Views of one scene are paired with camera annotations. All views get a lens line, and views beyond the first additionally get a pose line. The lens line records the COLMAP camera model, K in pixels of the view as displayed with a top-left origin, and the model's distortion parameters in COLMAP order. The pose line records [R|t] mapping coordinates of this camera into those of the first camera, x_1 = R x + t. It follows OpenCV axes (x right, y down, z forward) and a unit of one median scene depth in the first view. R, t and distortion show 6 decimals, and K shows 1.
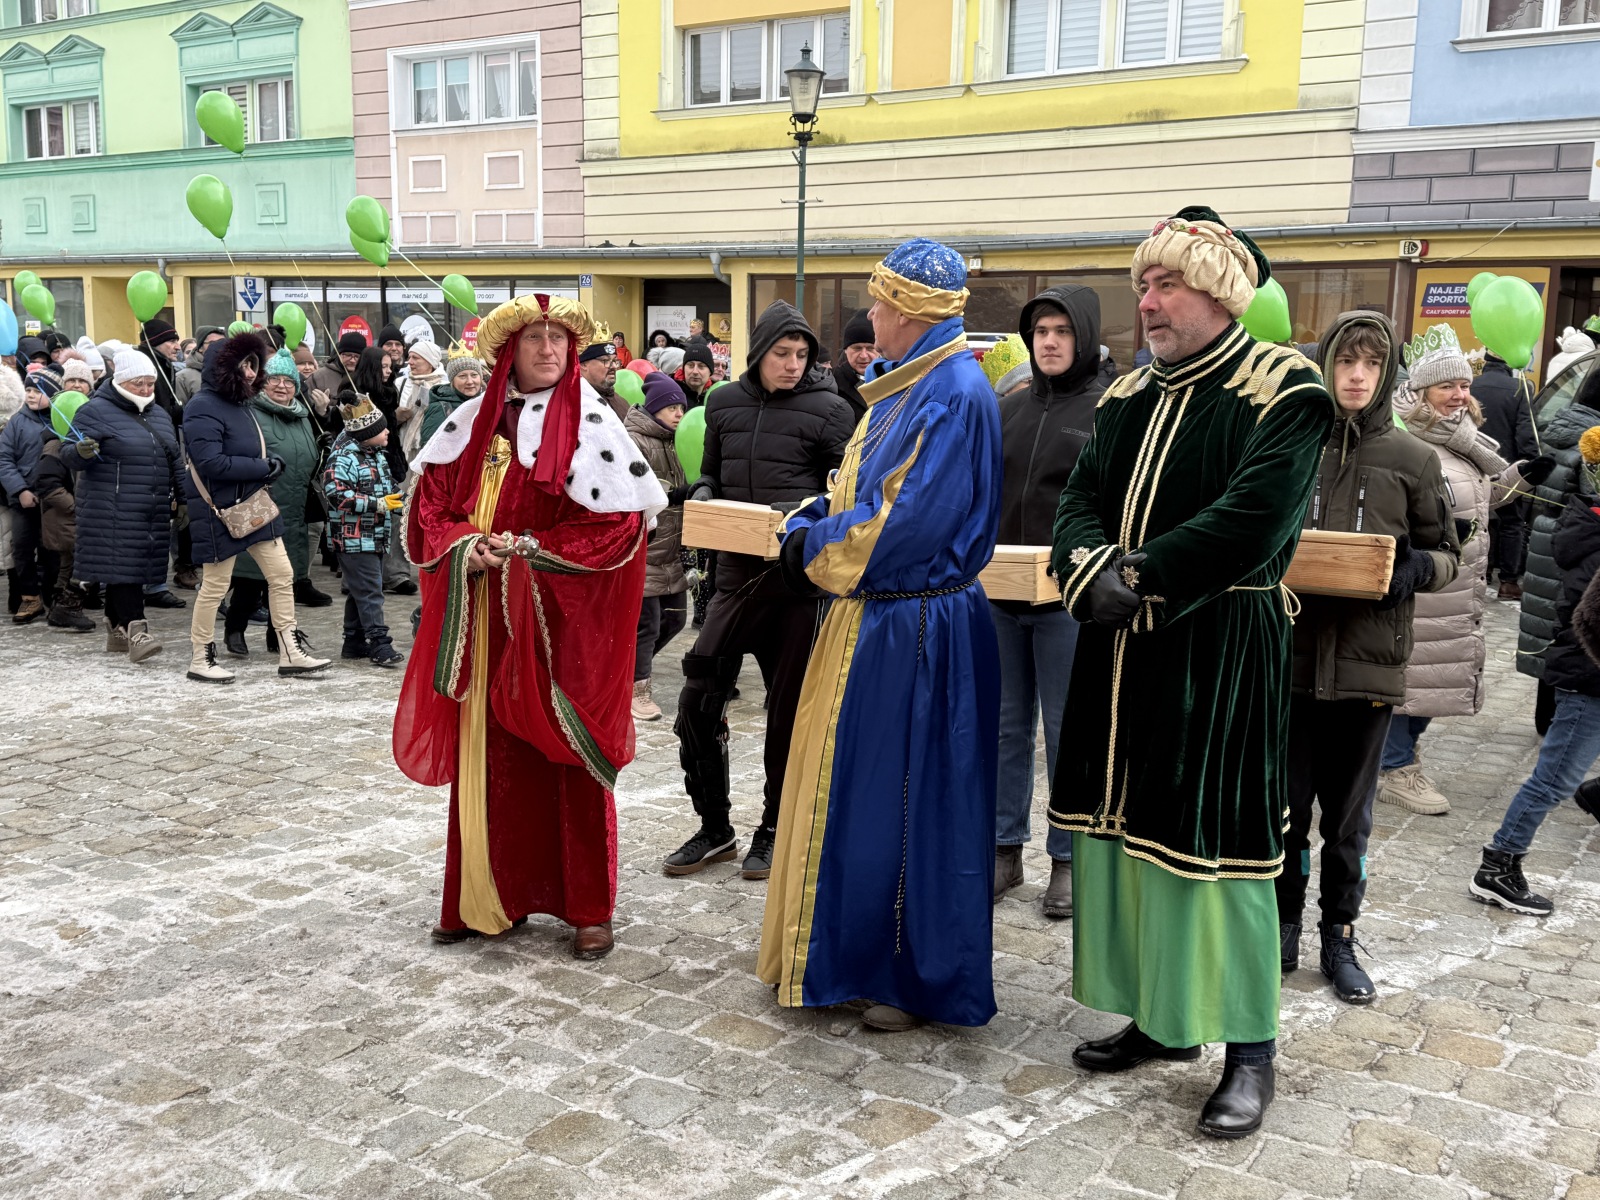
lens RADIAL K [[1581.5, 0, 789.9], [0, 1581.5, 612.9], [0, 0, 1]] dist [0.059621, 0.000000]
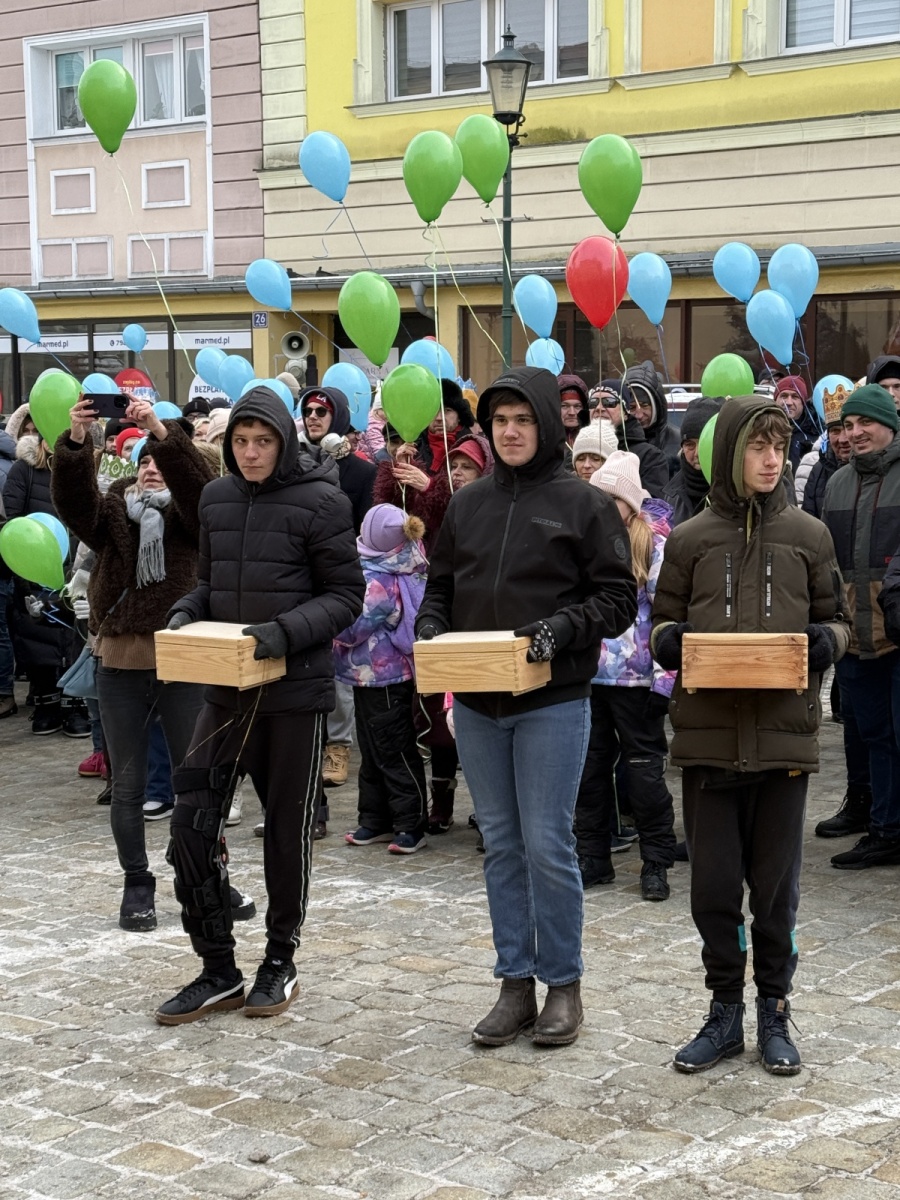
lens RADIAL K [[2116.0, 0, 456.3], [0, 2116.0, 593.2], [0, 0, 1]] dist [0.085219, 0.000000]
pose [[0.997869, -0.019452, -0.062288, 0.045161], [0.015095, 0.997455, -0.069677, 0.003028], [0.063485, 0.068589, 0.995623, -0.055959]]
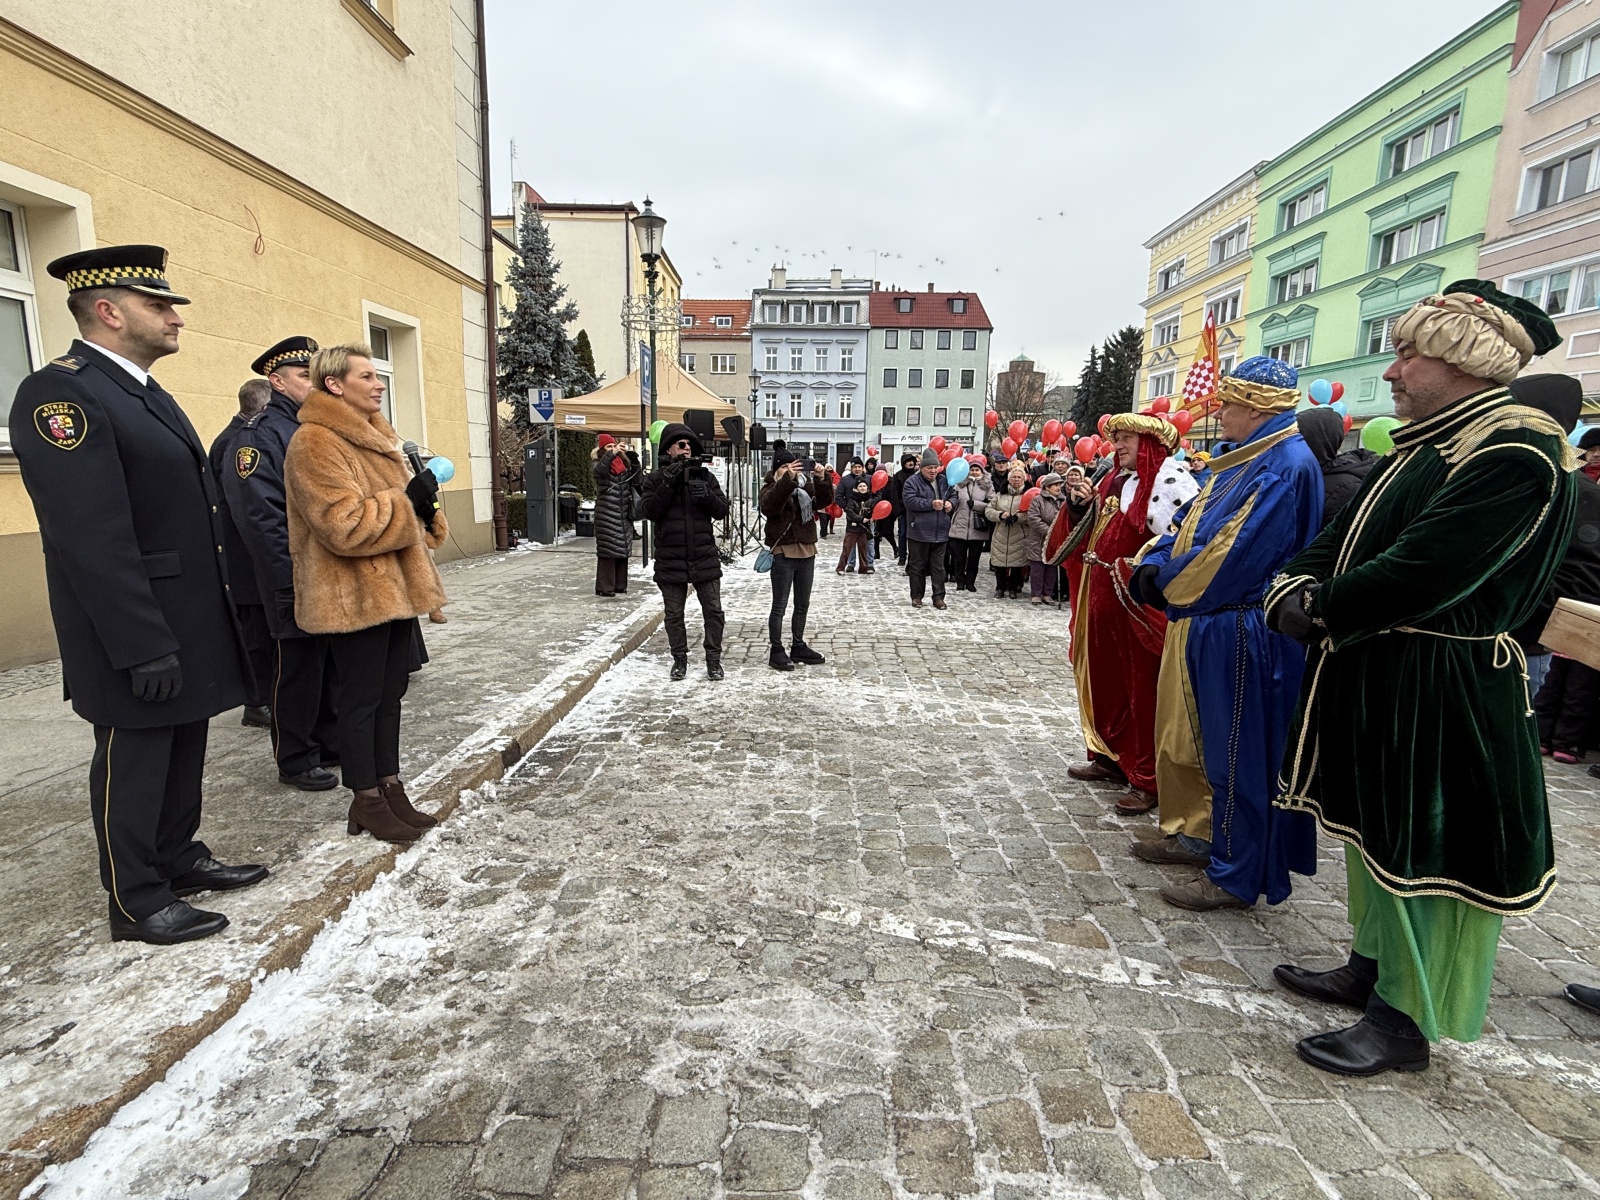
lens RADIAL K [[793.1, 0, 801.5], [0, 793.1, 604.5], [0, 0, 1]] dist [-0.000371, 0.000205]
pose [[0.530355, 0.141594, -0.835868, 0.088780], [-0.142942, 0.986773, 0.076461, -0.002829], [0.835638, 0.078929, 0.543579, 0.056792]]
